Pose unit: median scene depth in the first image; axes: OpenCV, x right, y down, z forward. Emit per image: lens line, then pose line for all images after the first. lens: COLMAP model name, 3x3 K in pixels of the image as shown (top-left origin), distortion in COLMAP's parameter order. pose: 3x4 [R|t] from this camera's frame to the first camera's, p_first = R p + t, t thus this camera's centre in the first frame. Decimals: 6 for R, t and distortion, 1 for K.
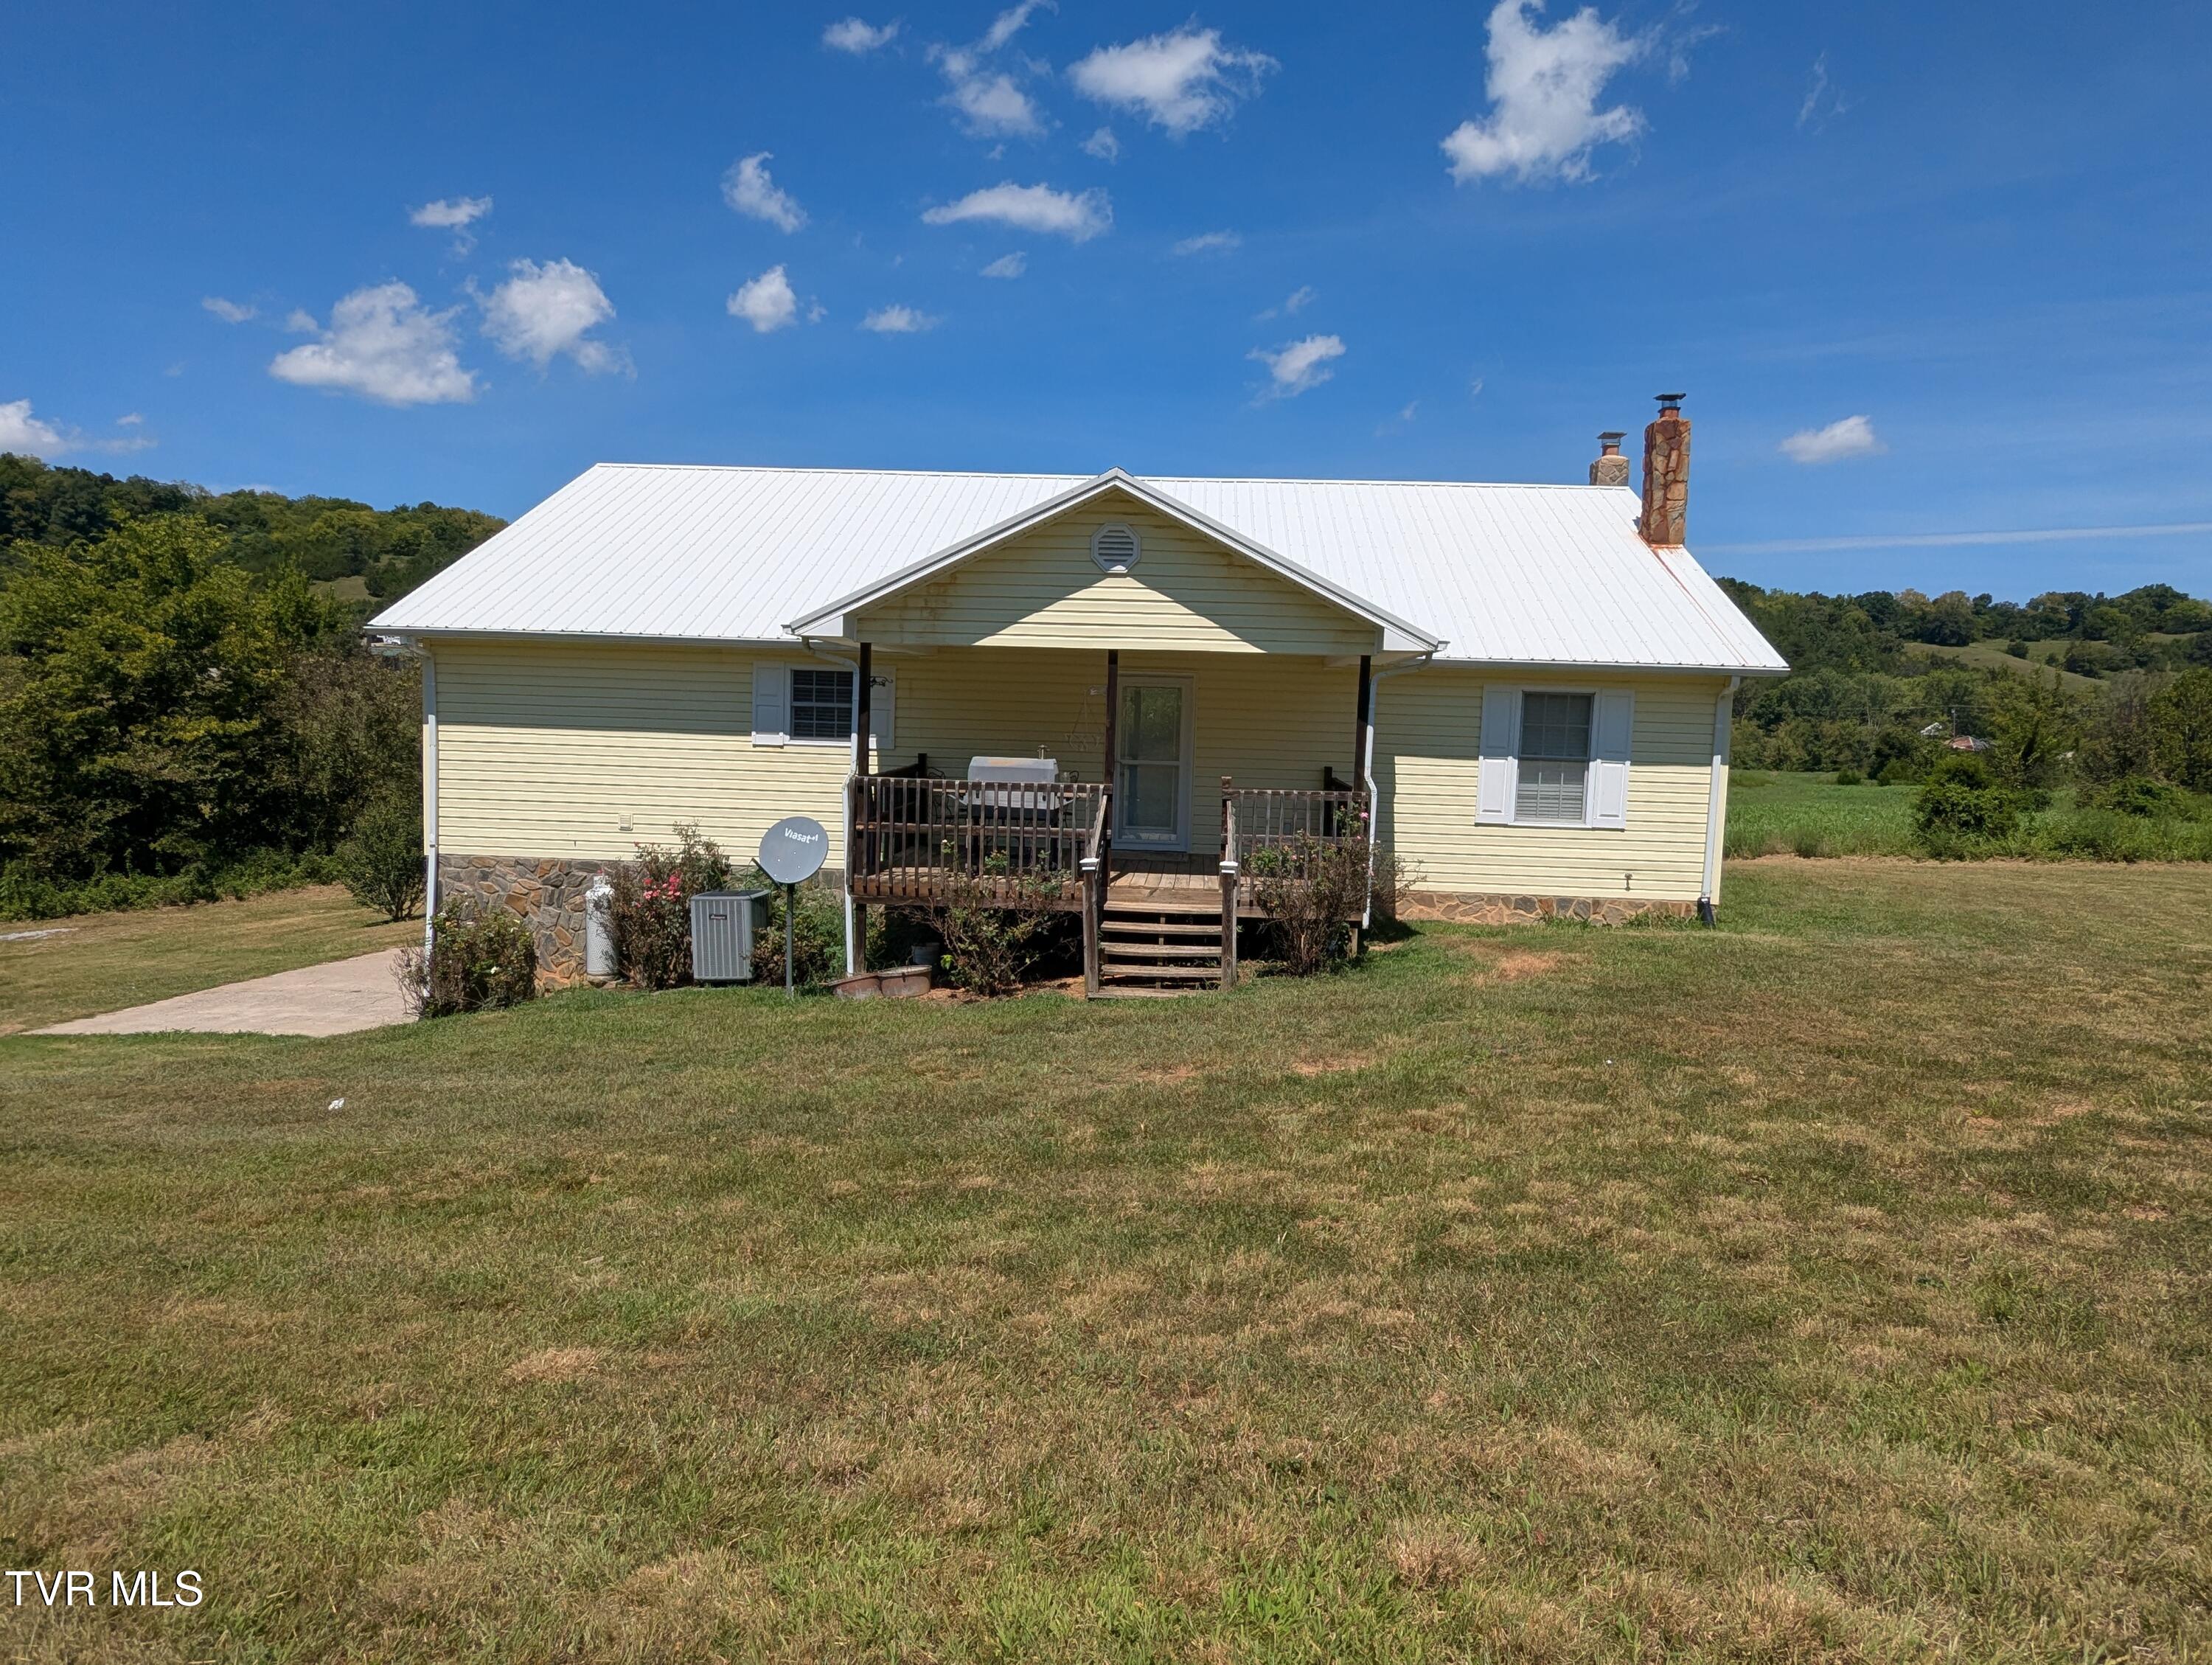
lens RADIAL K [[1342.9, 0, 1099.4], [0, 1342.9, 822.1], [0, 0, 1]] dist [-0.001756, 0.004364]
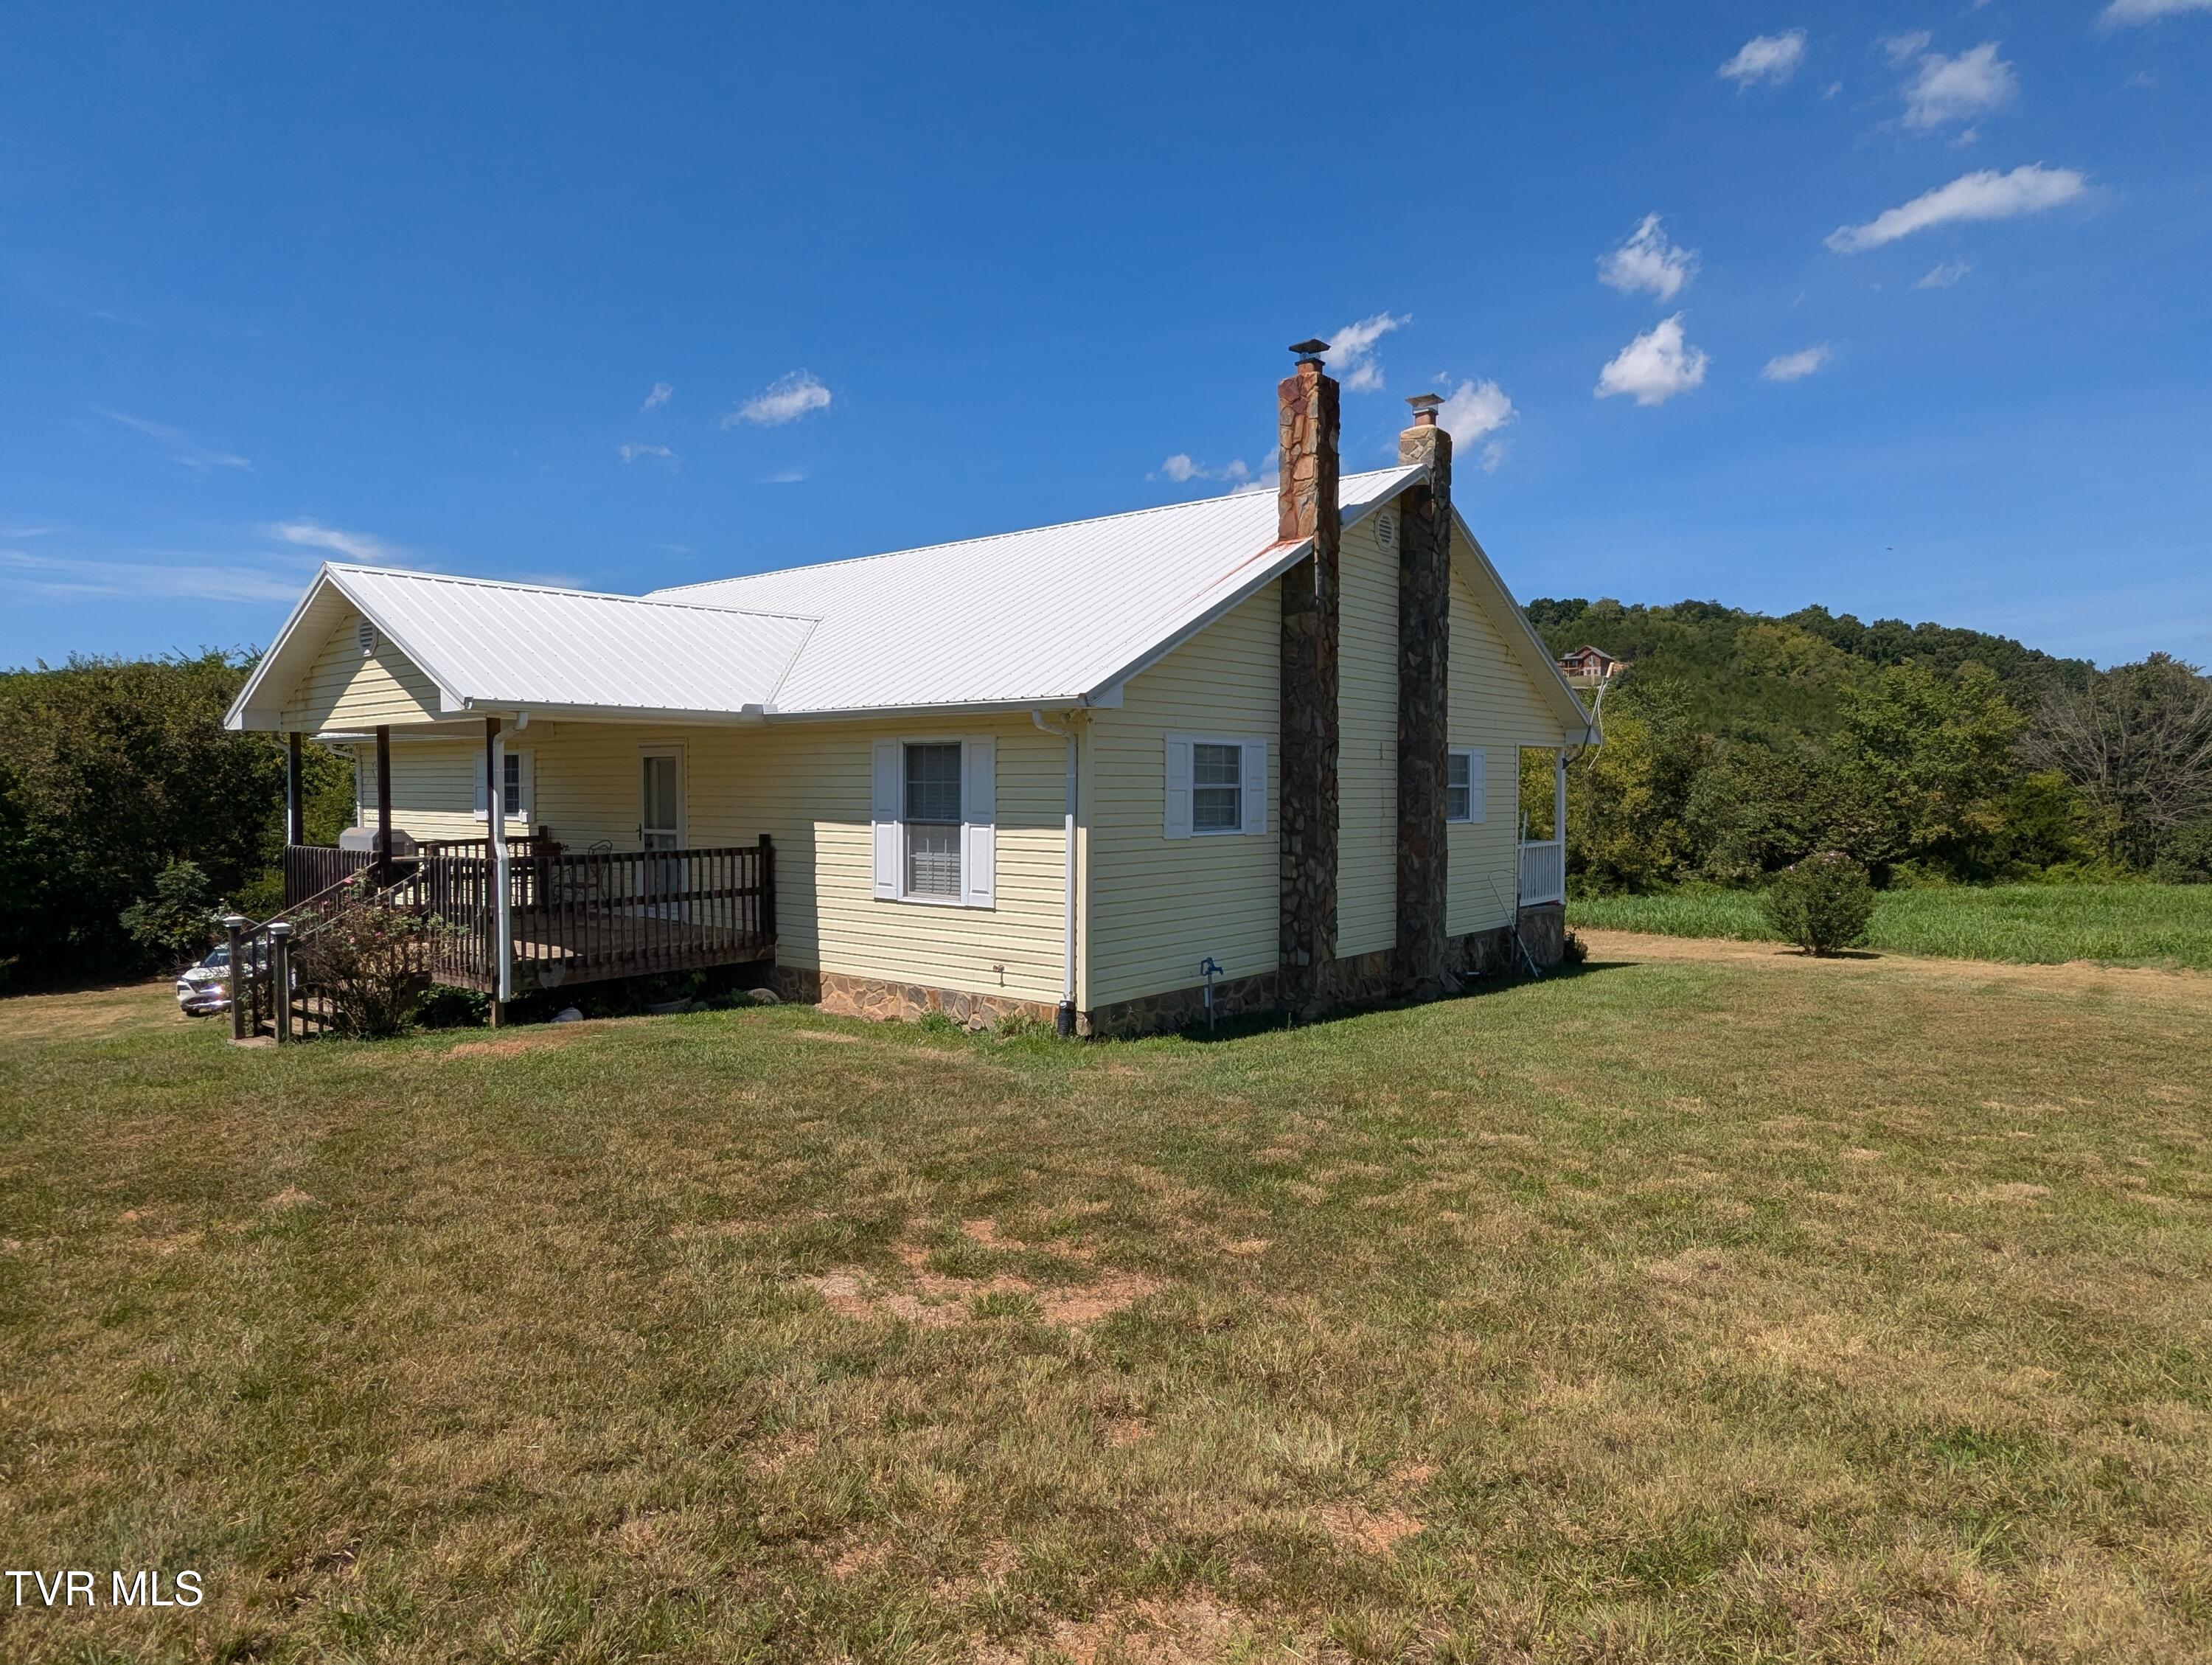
lens RADIAL K [[1342.9, 0, 1107.8], [0, 1342.9, 844.5], [0, 0, 1]] dist [-0.001756, 0.004364]
pose [[0.799844, -0.004581, -0.600190, 0.923566], [-0.024366, 0.998899, -0.040097, -0.002727], [0.599713, 0.046696, 0.798852, 0.397243]]
